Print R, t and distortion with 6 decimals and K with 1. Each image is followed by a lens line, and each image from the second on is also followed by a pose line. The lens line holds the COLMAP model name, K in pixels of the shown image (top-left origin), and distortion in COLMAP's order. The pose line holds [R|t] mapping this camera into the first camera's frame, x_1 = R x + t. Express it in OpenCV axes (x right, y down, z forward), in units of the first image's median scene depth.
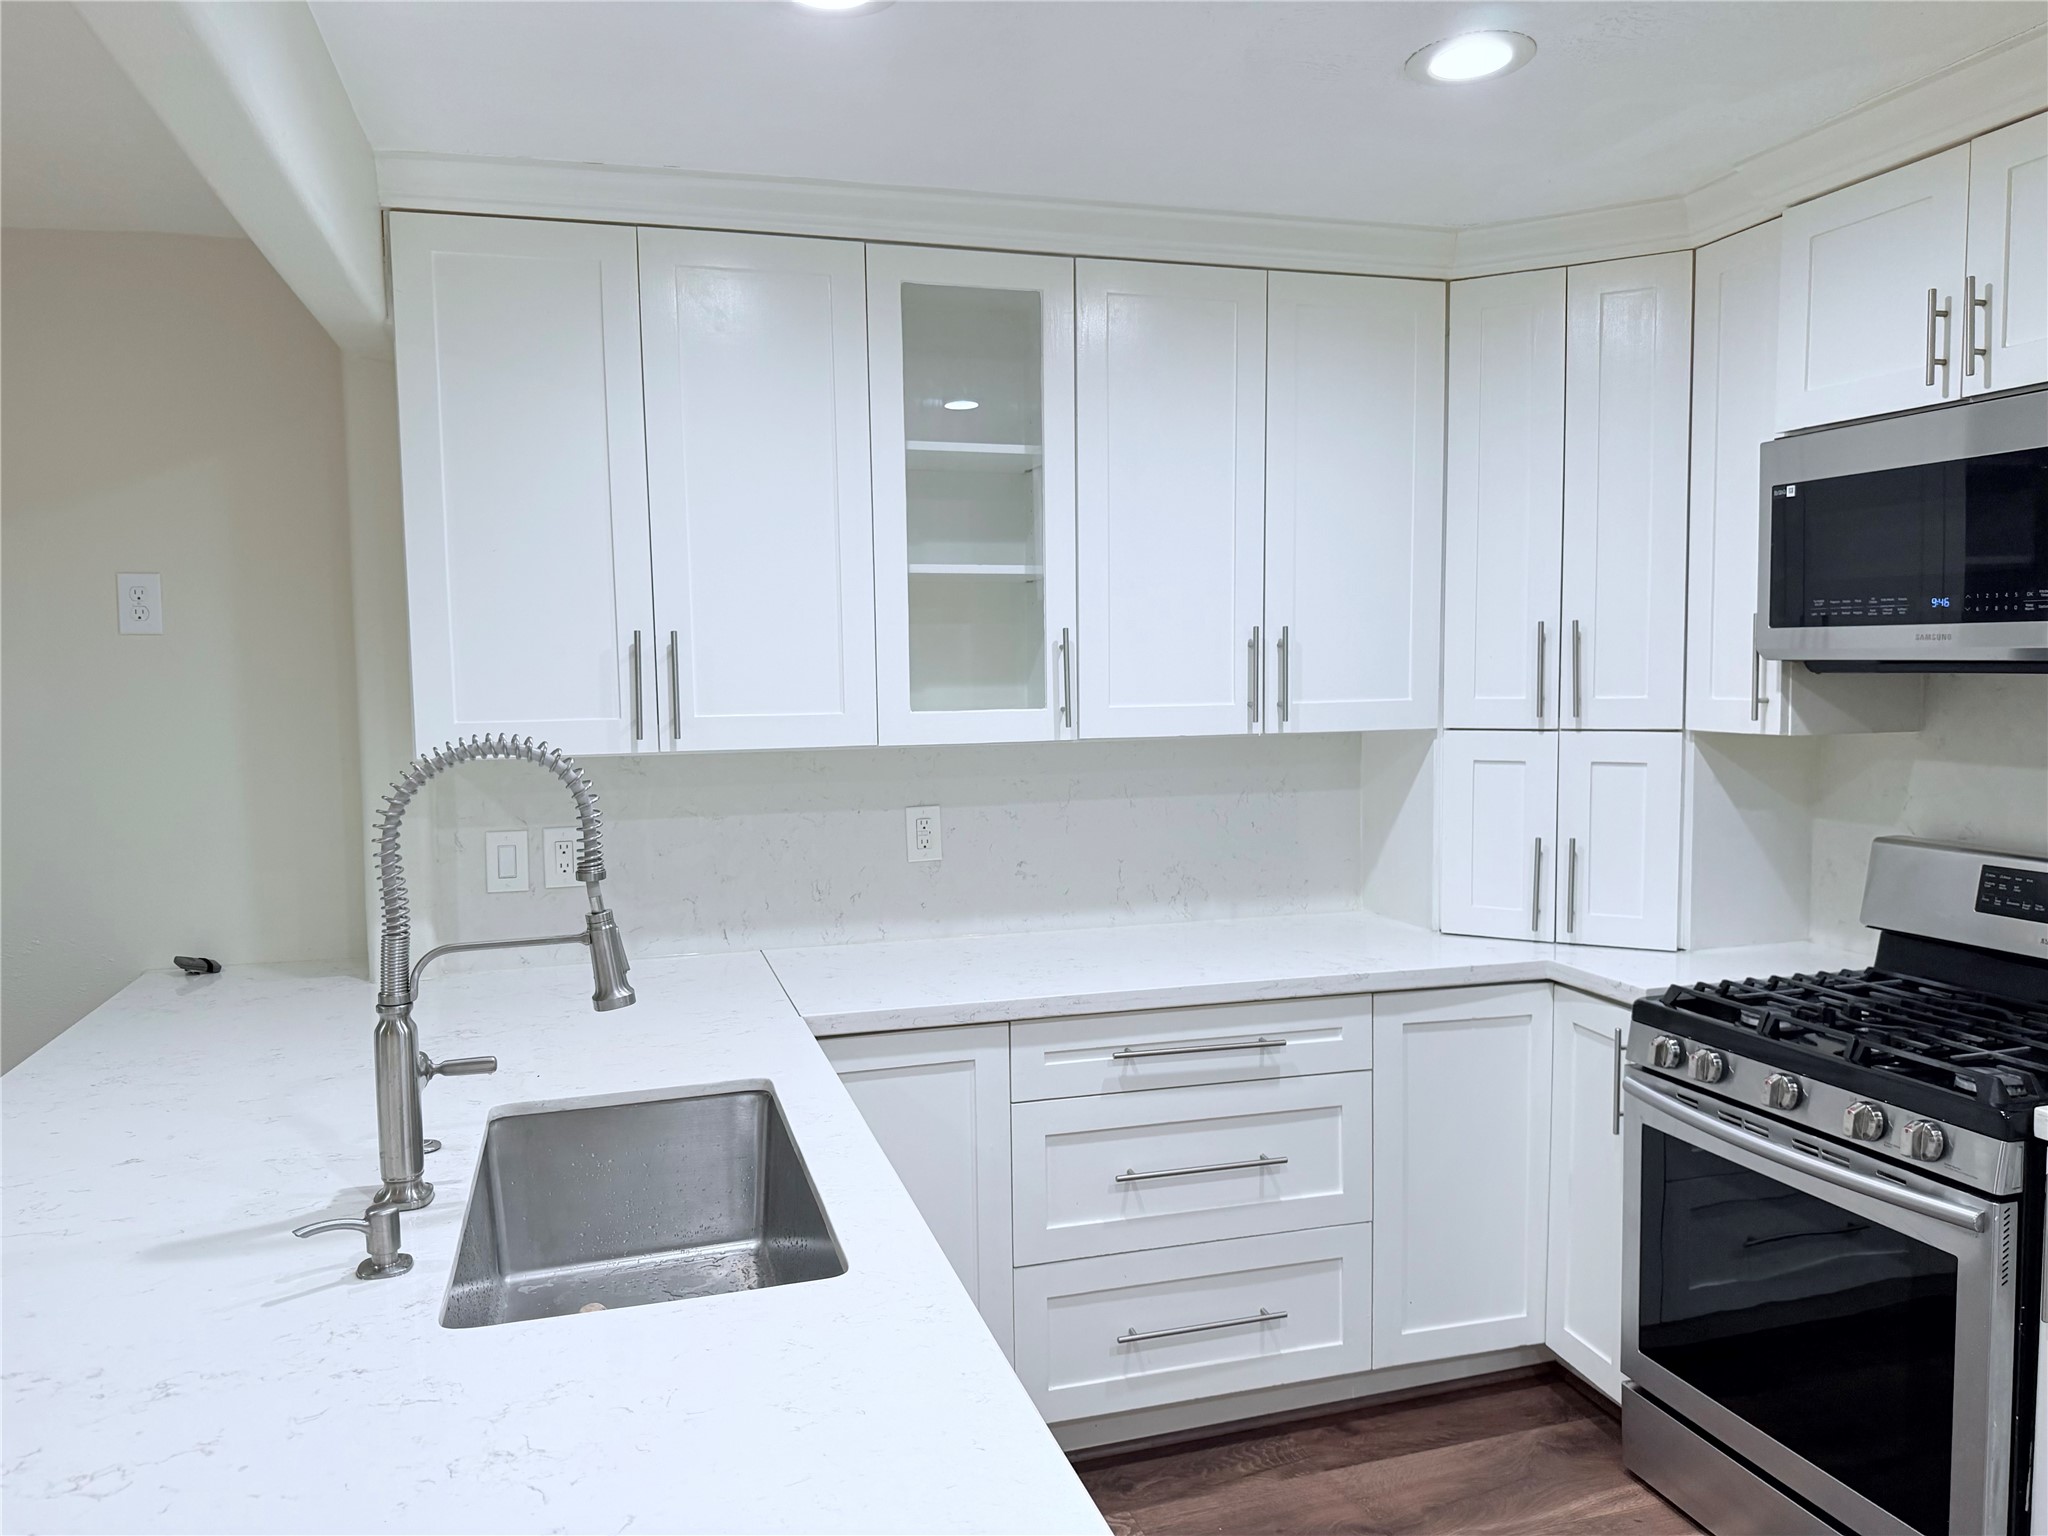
lens RADIAL K [[1401.2, 0, 1024.0], [0, 1401.2, 768.0], [0, 0, 1]] dist [0.004831, 0.002336]
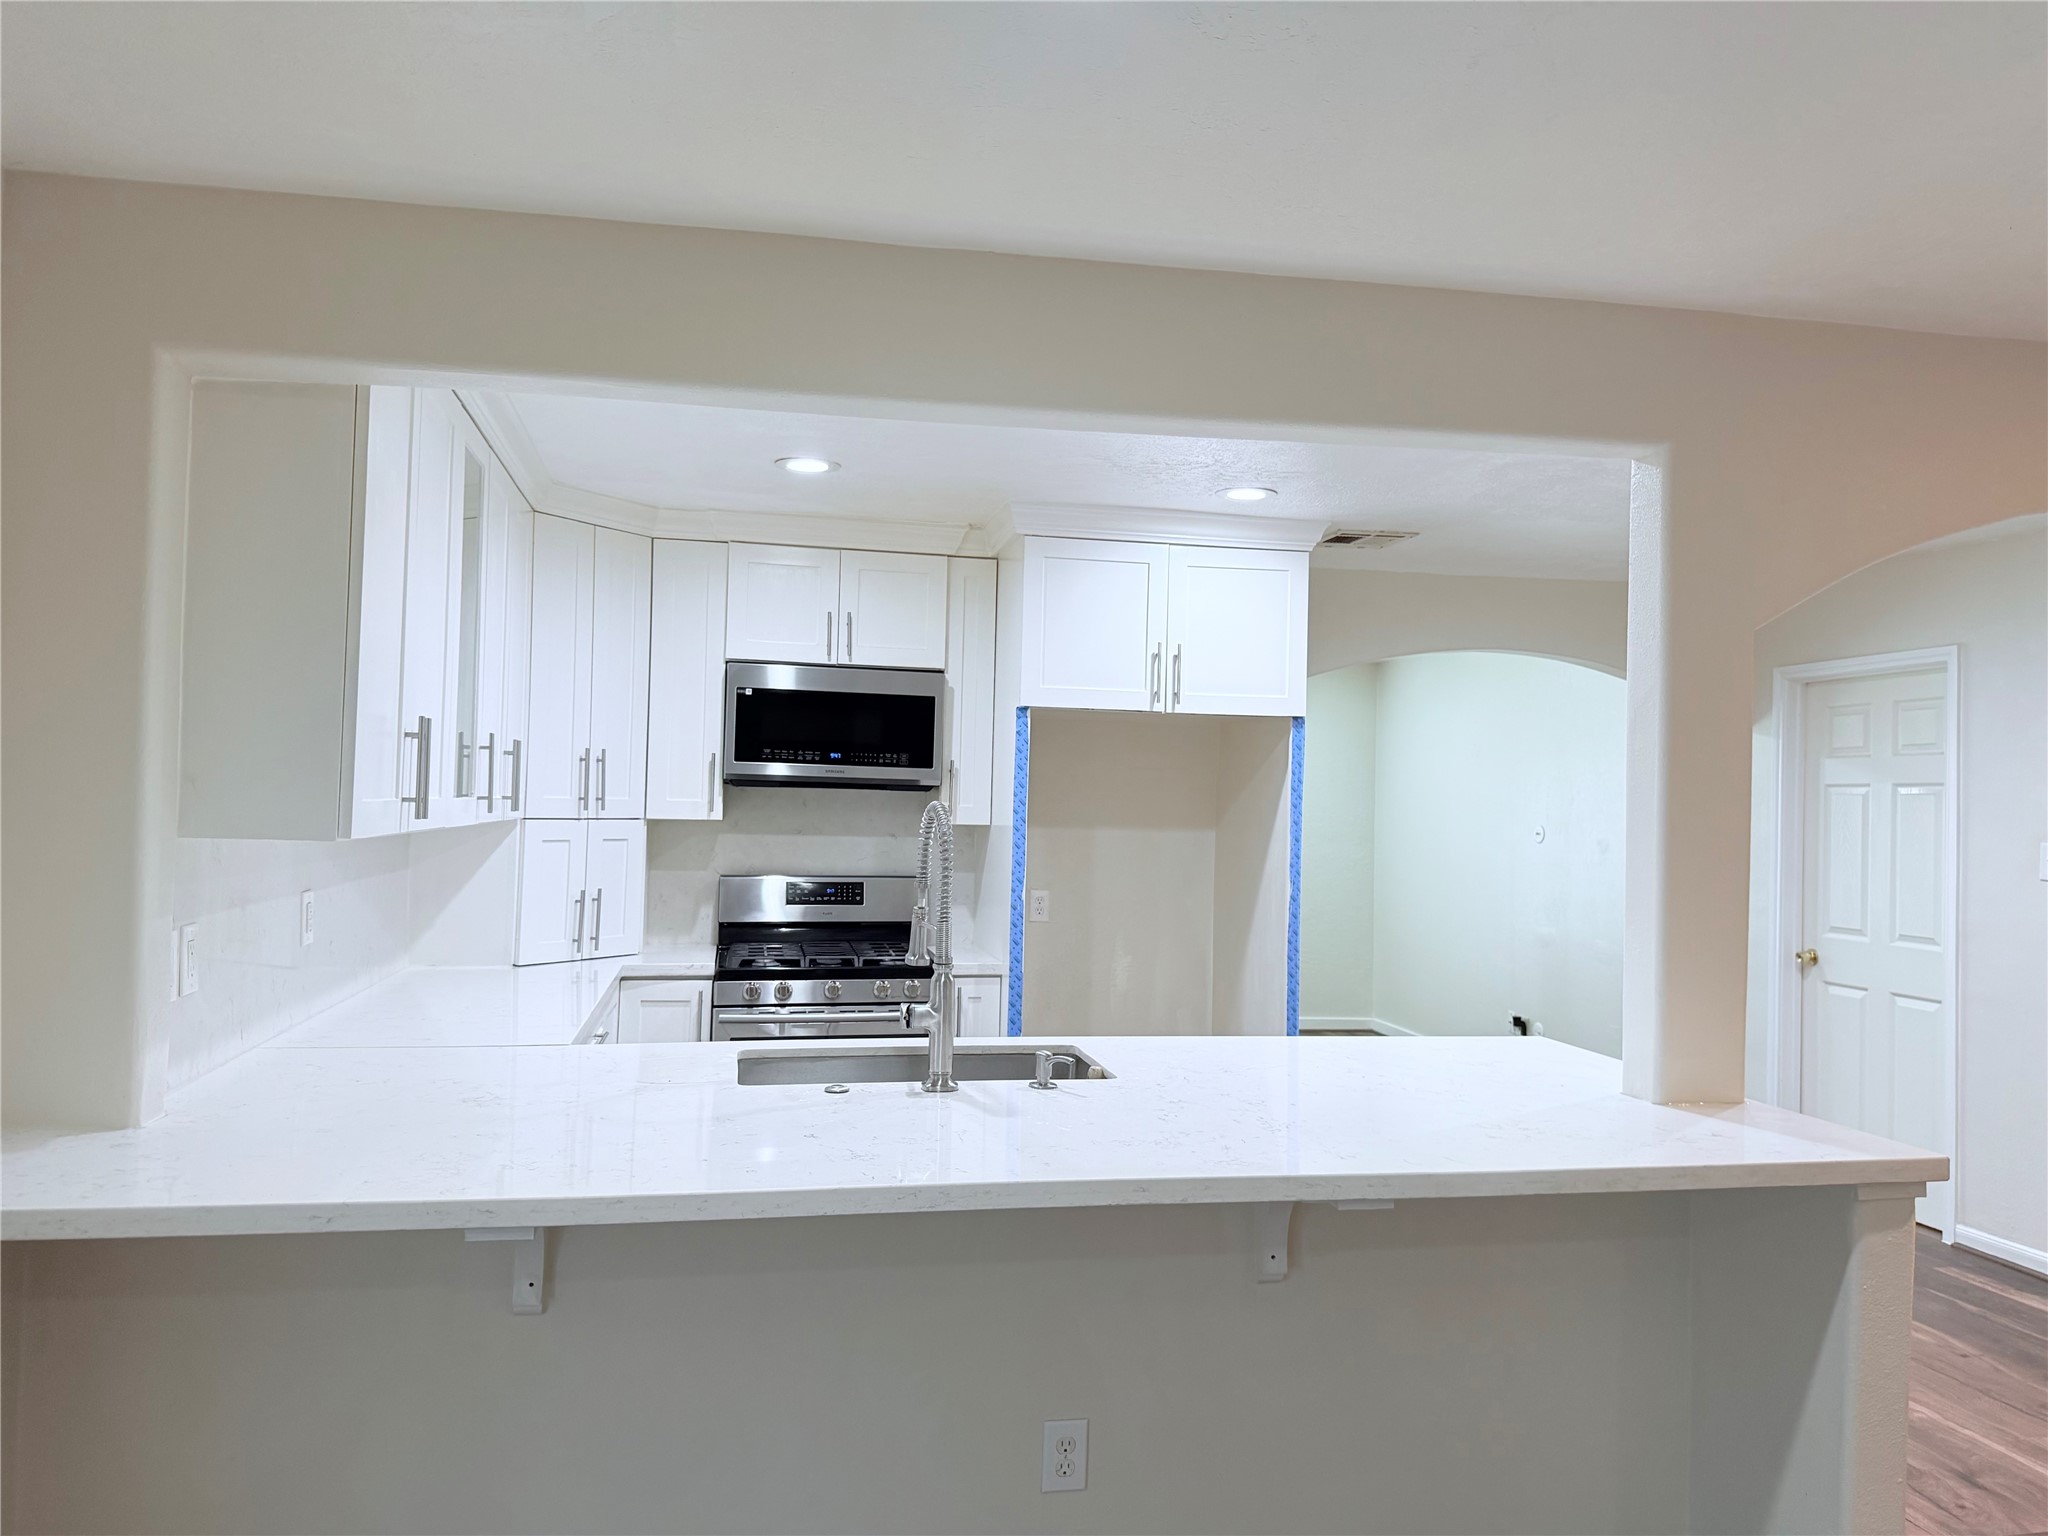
lens RADIAL K [[1456.0, 0, 1024.0], [0, 1456.0, 768.0], [0, 0, 1]] dist [0.000270, 0.000006]
pose [[0.104777, 0.036949, 0.993809, -1.330291], [0.050690, 0.997812, -0.042442, 0.010036], [-0.993203, 0.054823, 0.102674, 0.409668]]
